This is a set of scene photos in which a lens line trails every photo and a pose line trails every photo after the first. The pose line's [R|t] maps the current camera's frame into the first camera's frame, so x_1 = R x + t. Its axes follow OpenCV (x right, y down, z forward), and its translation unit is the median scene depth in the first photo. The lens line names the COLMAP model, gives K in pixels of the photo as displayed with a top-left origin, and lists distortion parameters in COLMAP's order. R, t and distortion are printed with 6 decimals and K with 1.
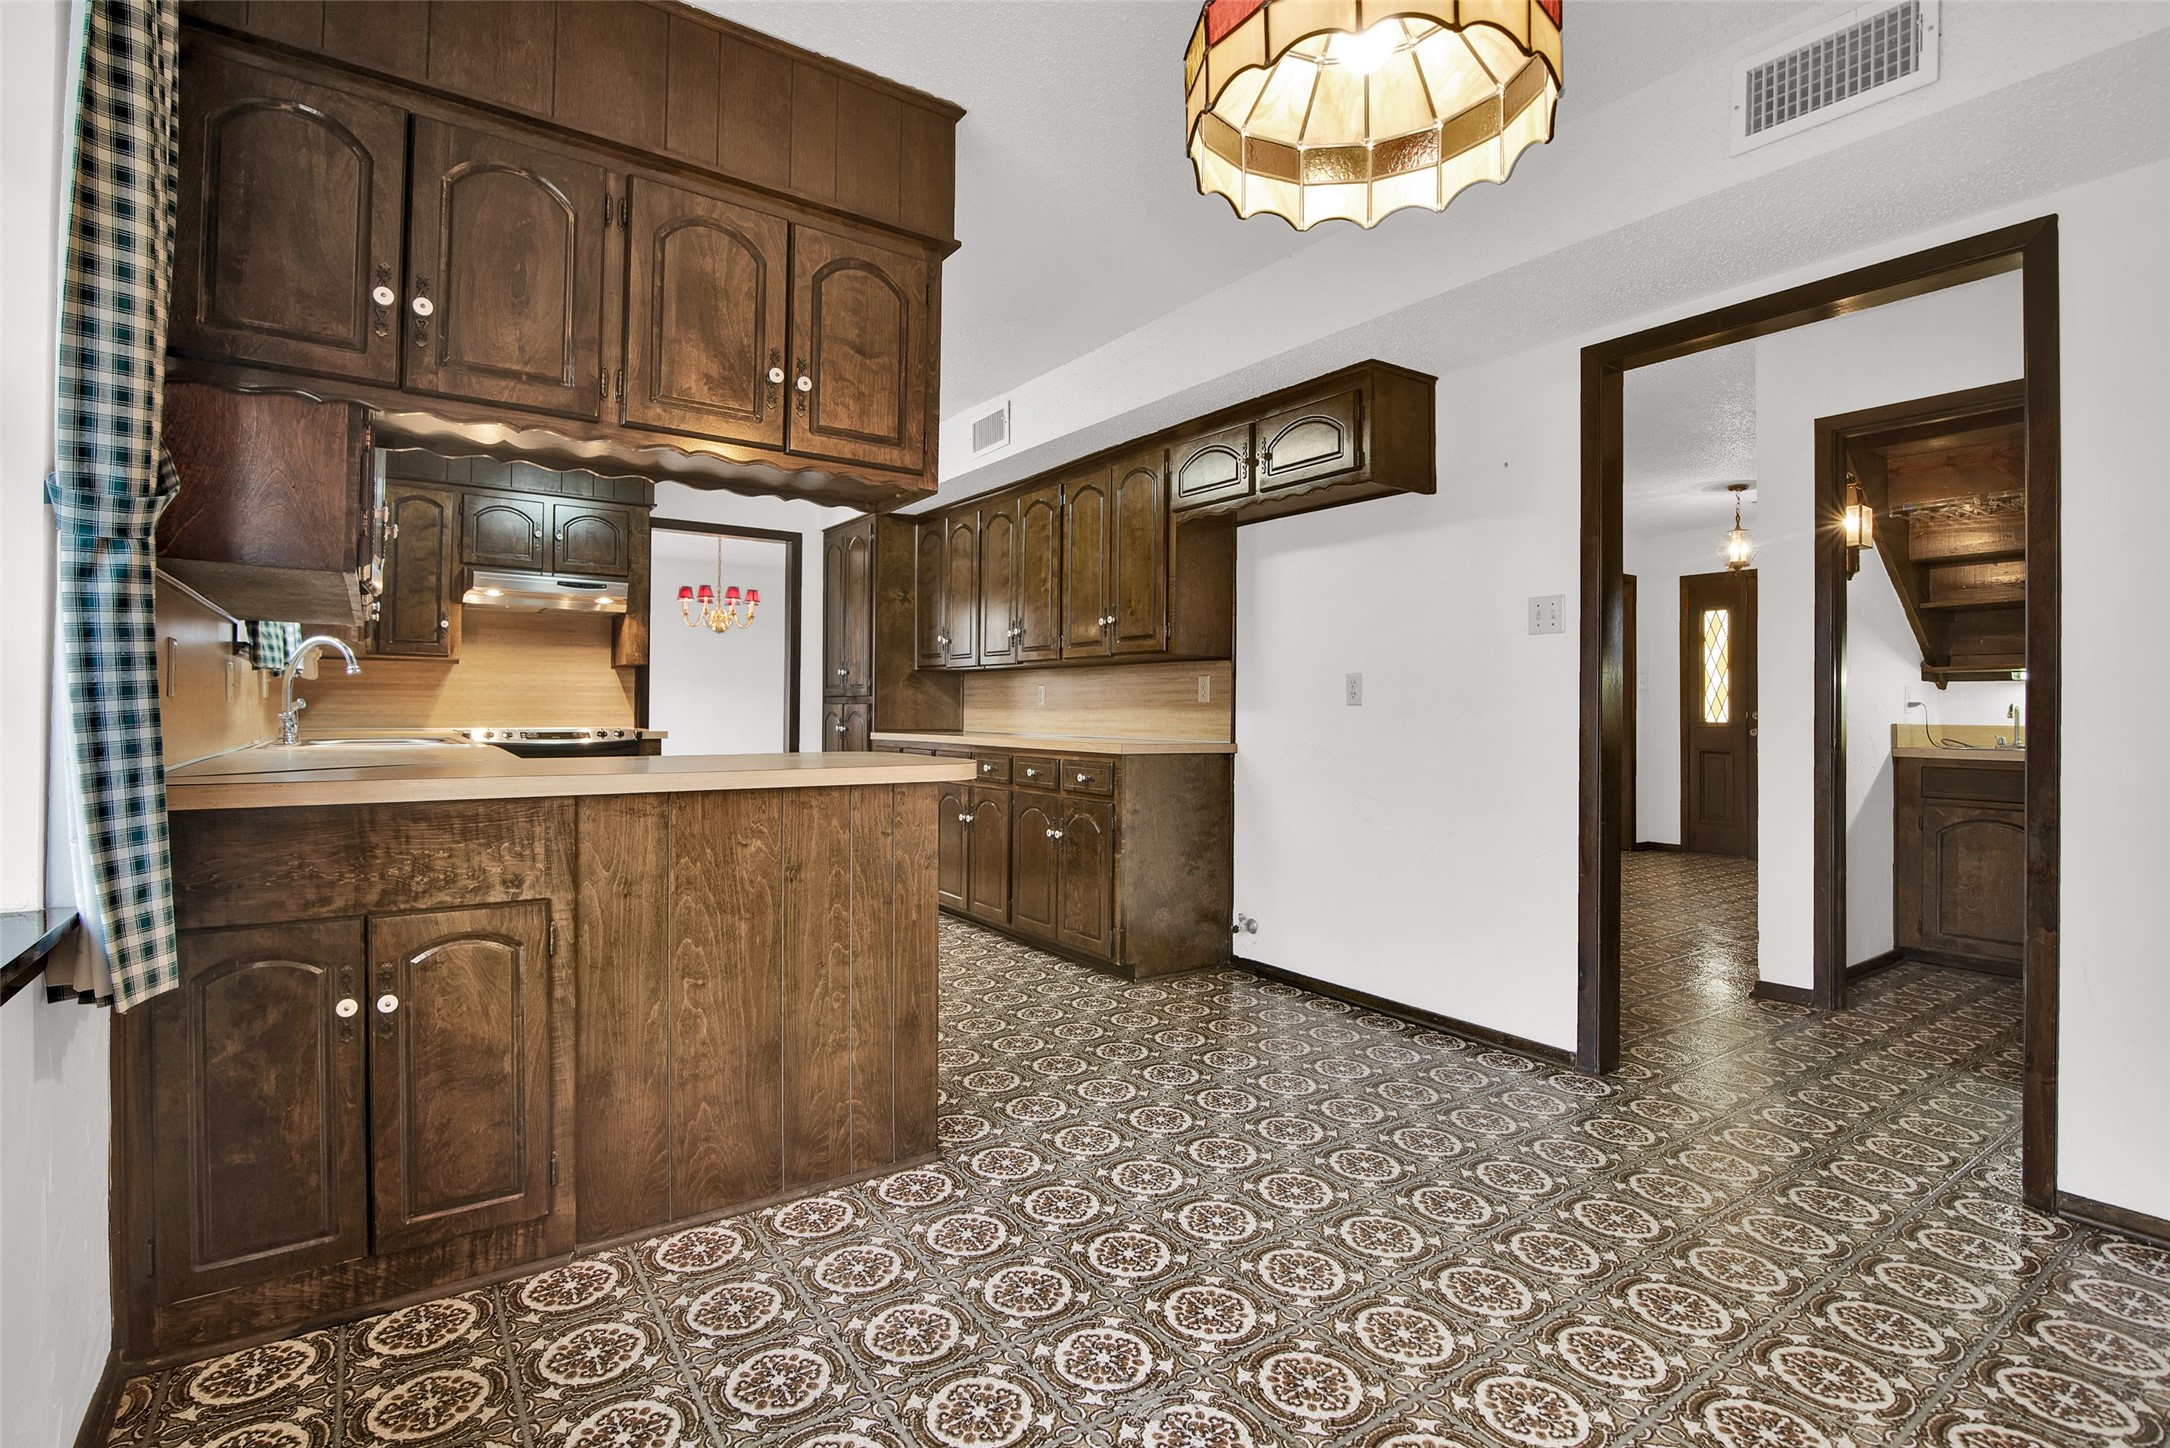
lens RADIAL K [[1017.2, 0, 1047.0], [0, 1017.2, 701.6], [0, 0, 1]] dist [-0.025849, 0.001117]
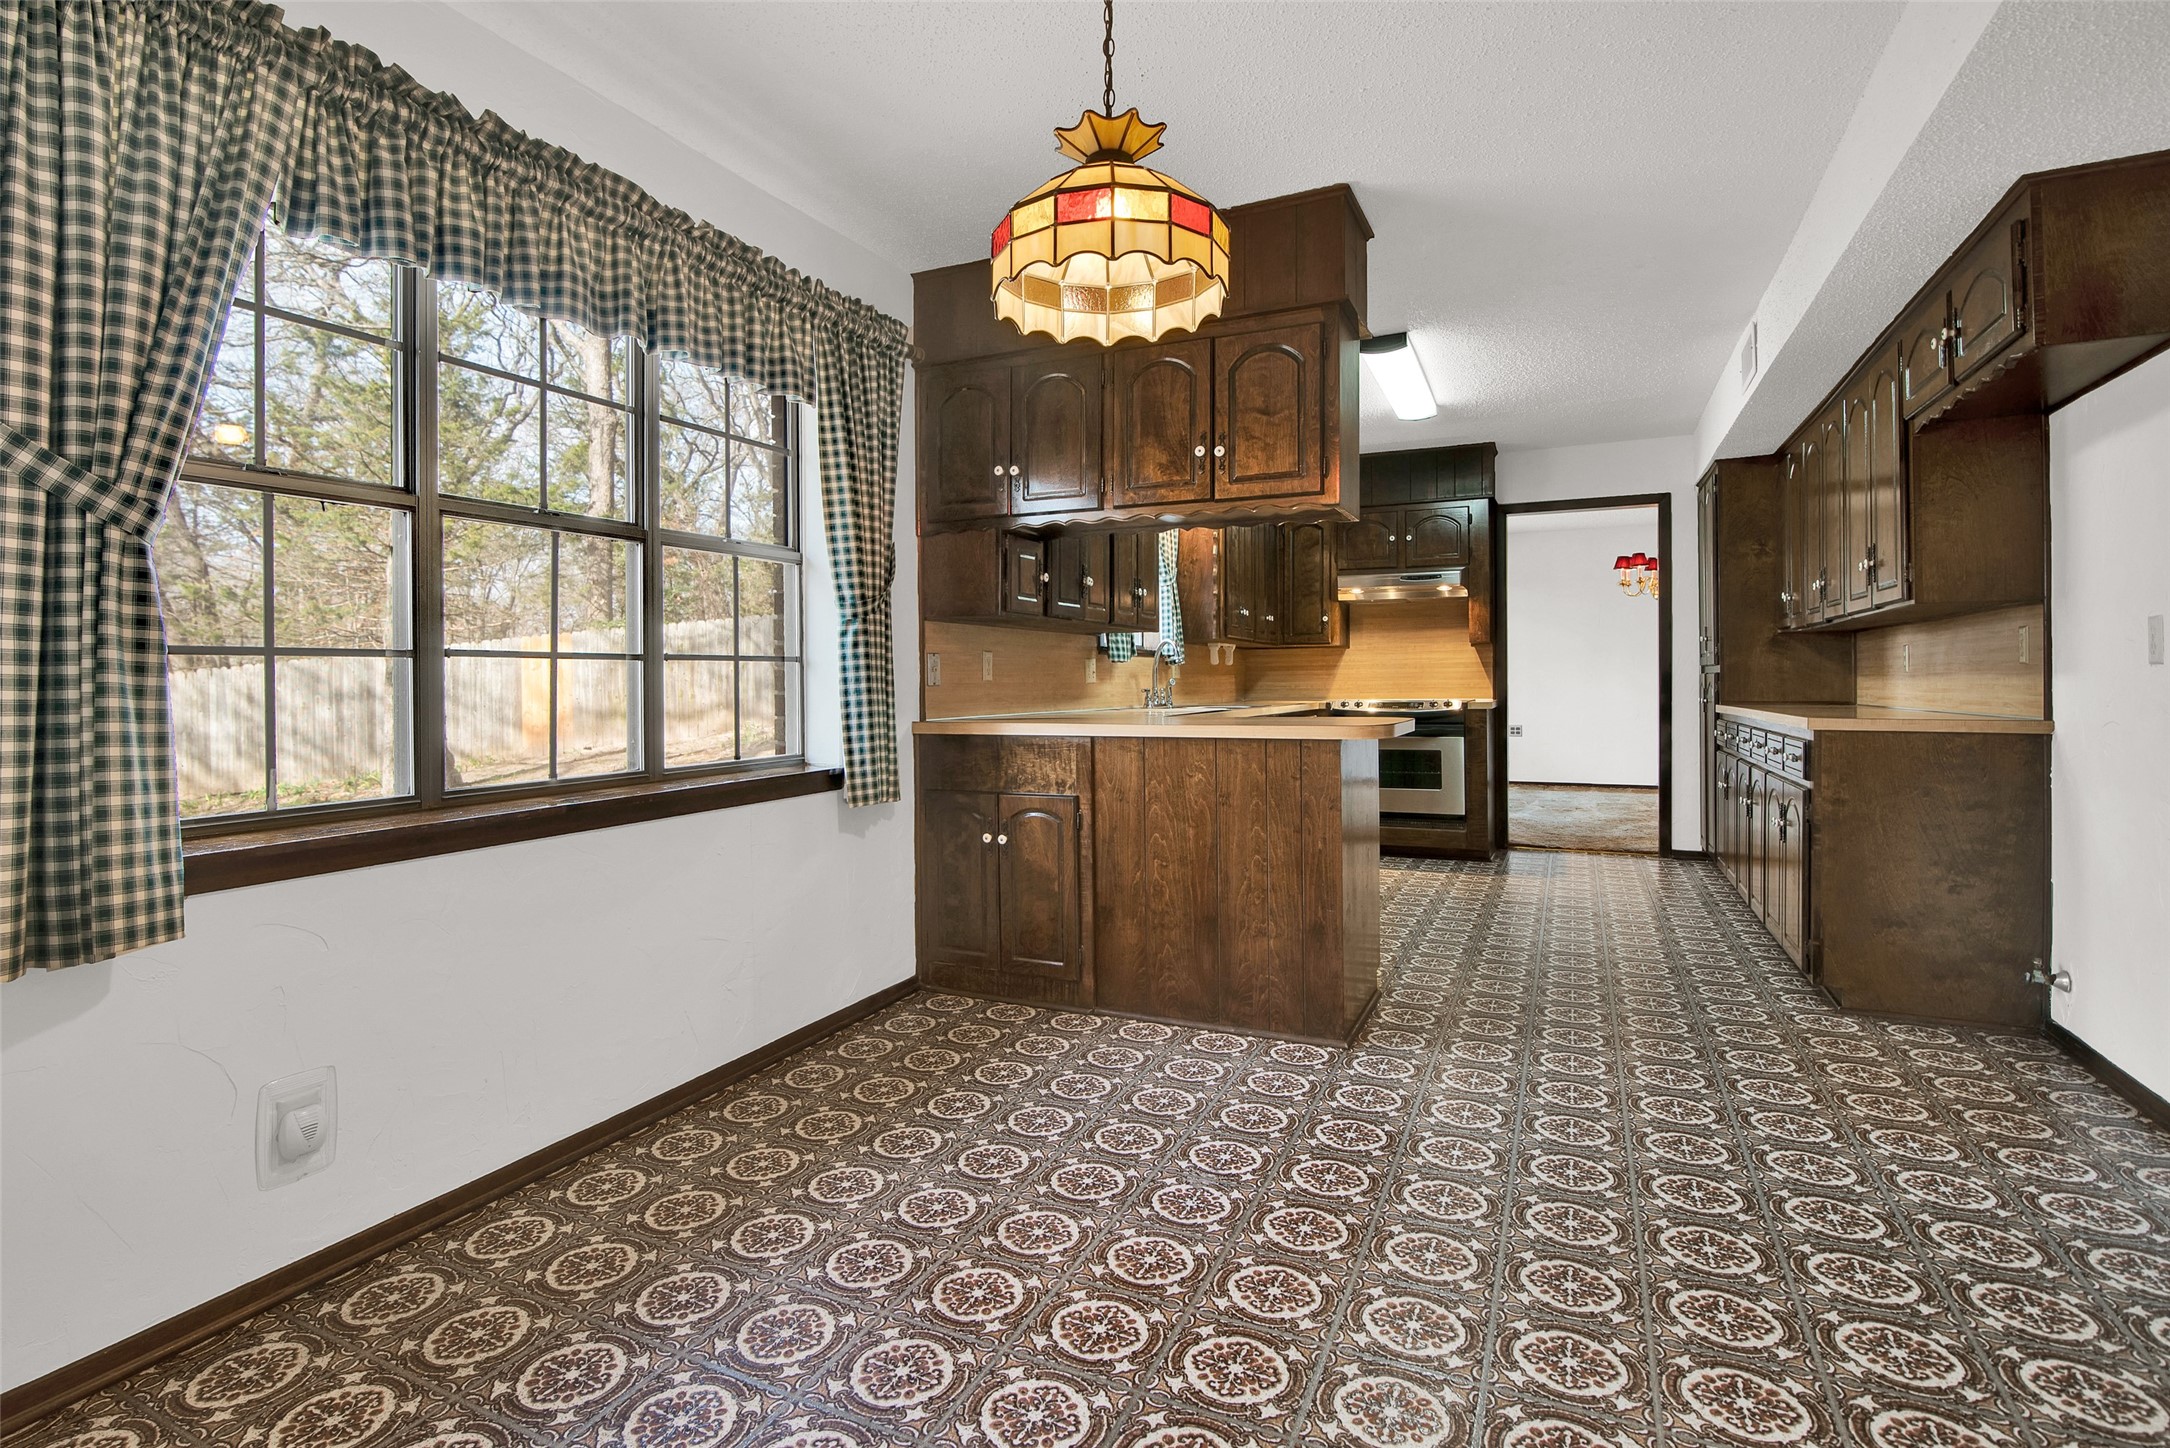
lens RADIAL K [[1017.2, 0, 1047.0], [0, 1017.2, 701.6], [0, 0, 1]] dist [-0.025849, 0.001117]
pose [[0.479209, 0.002578, -0.877697, 0.911593], [0.020047, 0.999703, 0.013881, 0.010099], [0.877472, -0.024247, 0.479015, 0.122662]]
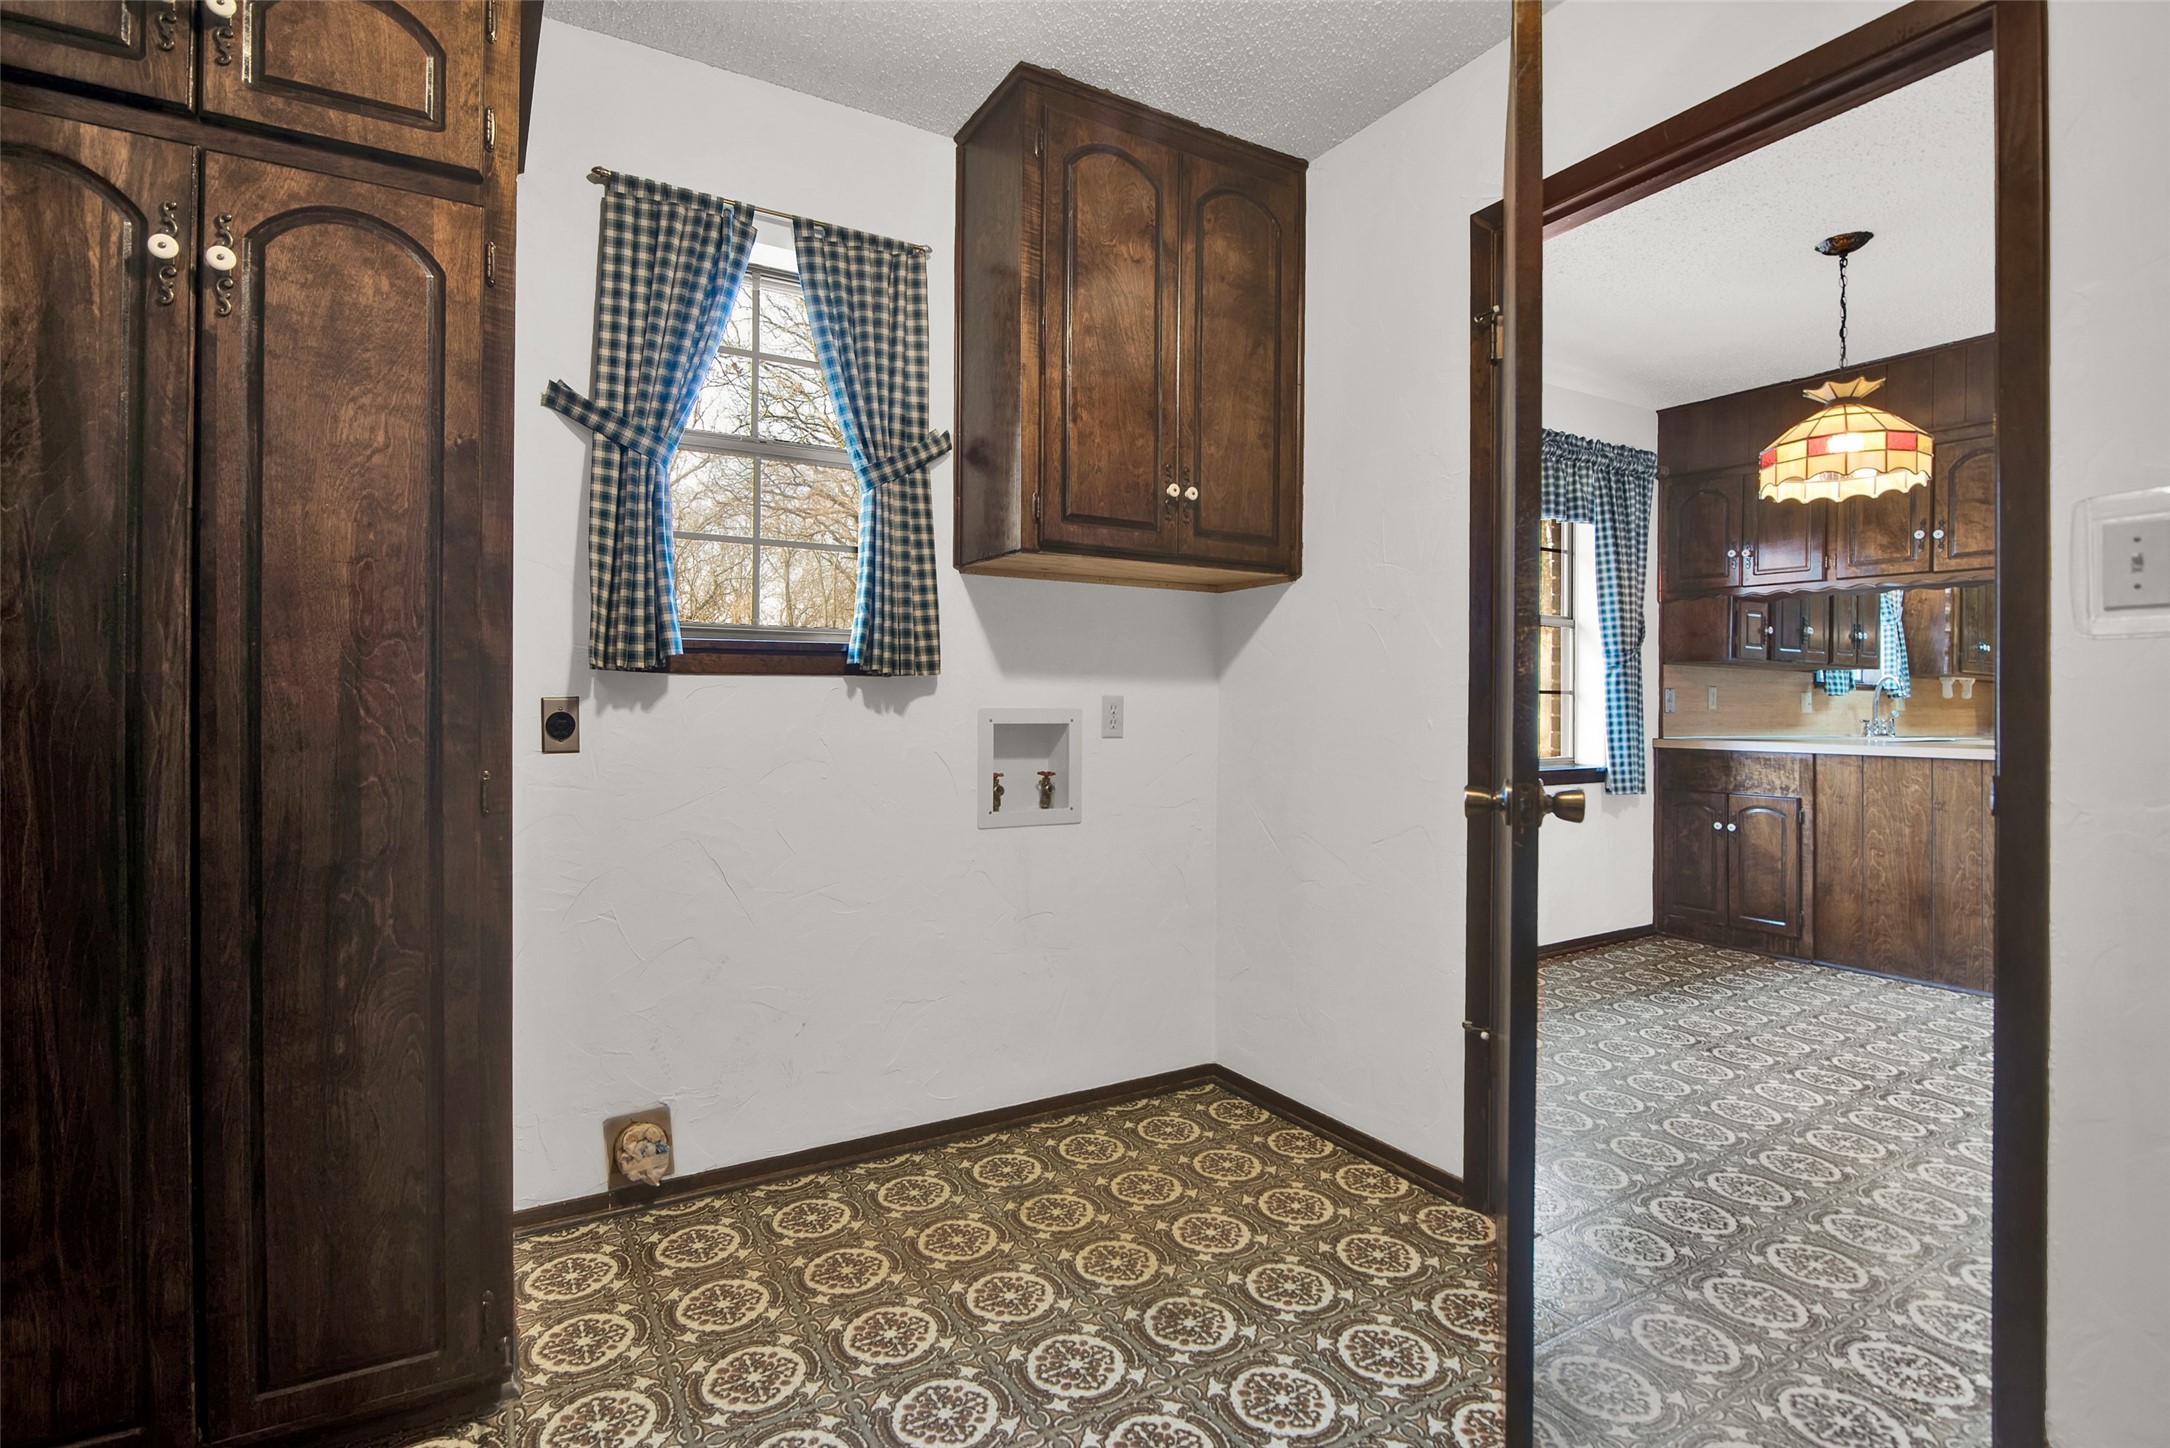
lens RADIAL K [[1017.2, 0, 1047.0], [0, 1017.2, 701.6], [0, 0, 1]] dist [-0.025849, 0.001117]
pose [[-0.084264, -0.011103, -0.996382, 1.732752], [-0.003286, 0.999936, -0.010865, 0.008539], [0.996438, 0.002358, -0.084295, -0.451412]]
